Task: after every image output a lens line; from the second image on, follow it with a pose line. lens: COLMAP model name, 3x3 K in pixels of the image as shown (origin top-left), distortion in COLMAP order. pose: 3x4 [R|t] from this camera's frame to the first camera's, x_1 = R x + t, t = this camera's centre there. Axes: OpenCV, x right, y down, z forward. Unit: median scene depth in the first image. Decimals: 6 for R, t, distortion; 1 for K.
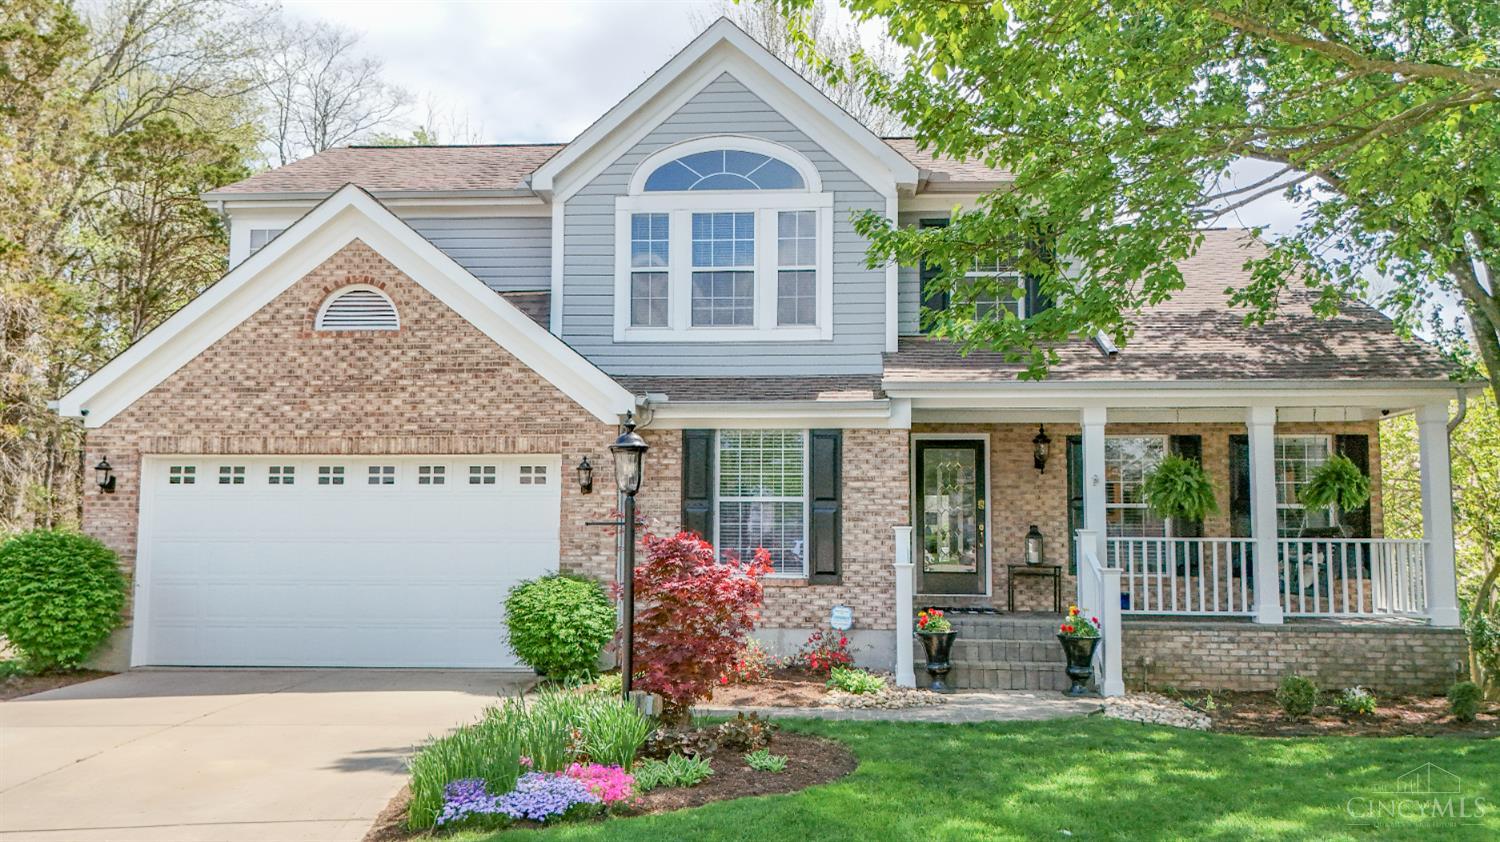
lens RADIAL K [[1180.5, 0, 738.7], [0, 1180.5, 444.6], [0, 0, 1]] dist [0.064555, -0.061486]
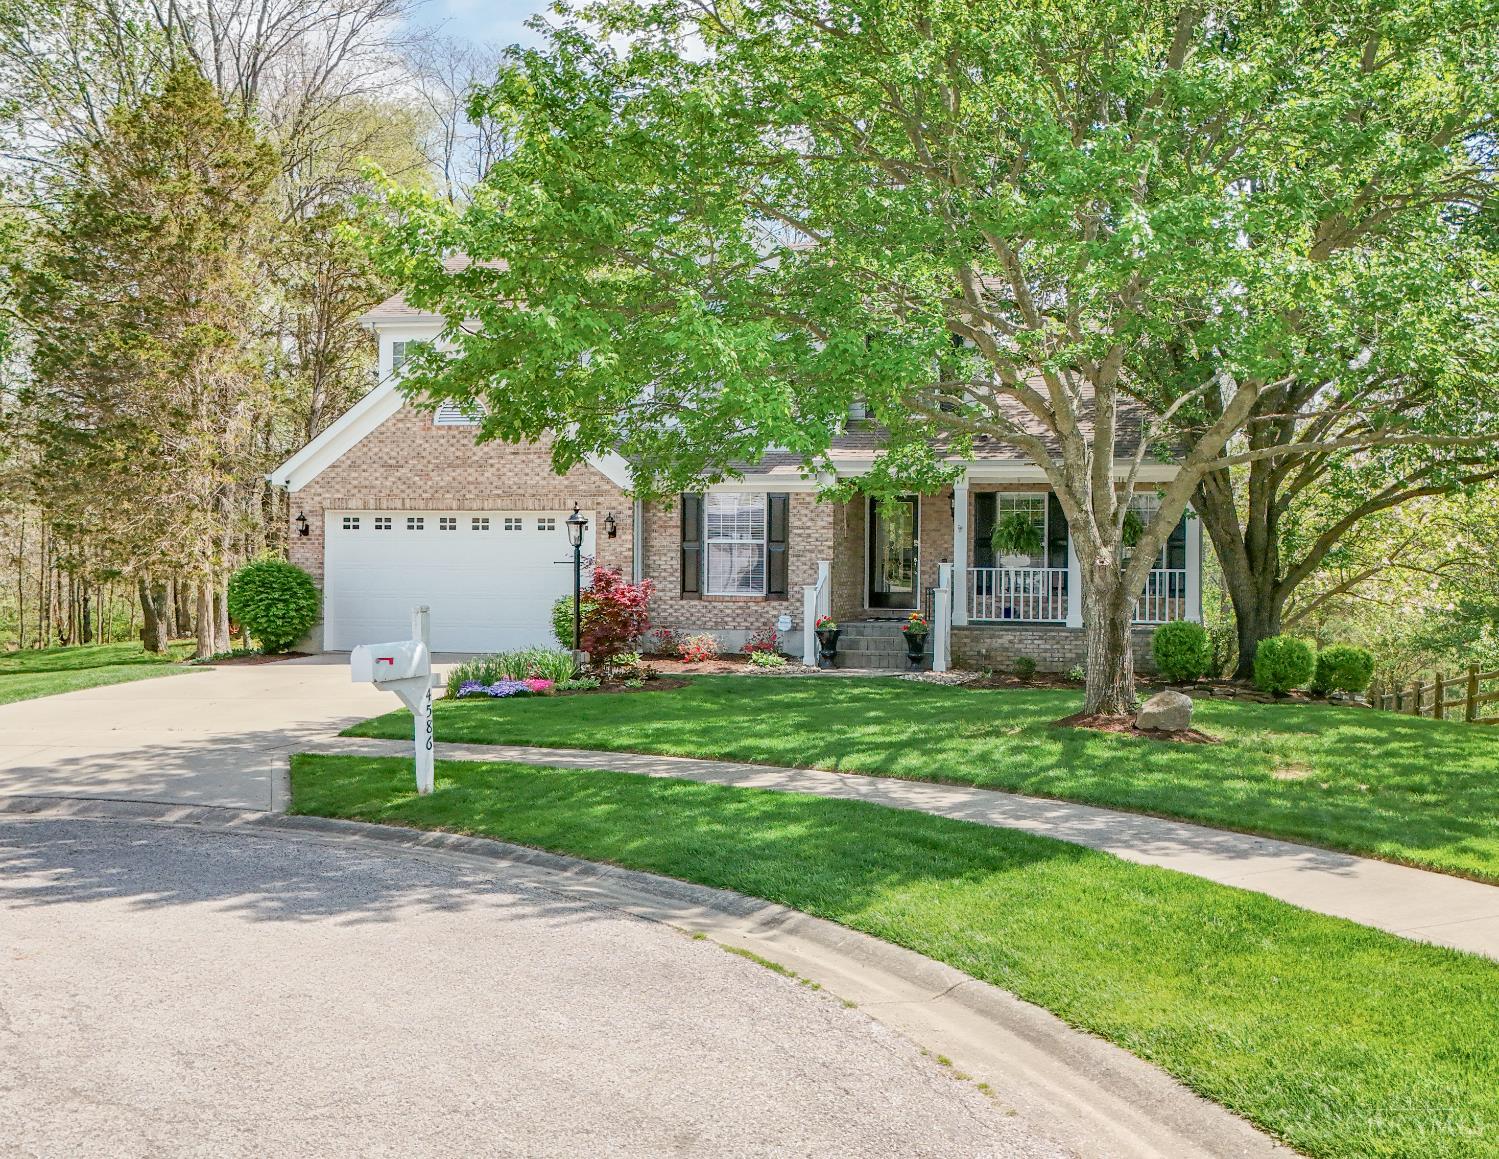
lens RADIAL K [[1465.7, 0, 910.1], [0, 1465.7, 579.7], [0, 0, 1]] dist [-0.005246, 0.000000]
pose [[0.996482, 0.003905, -0.083718, 0.382448], [0.003867, 0.995707, 0.092476, -0.071668], [0.083720, -0.092475, 0.992189, -0.762243]]
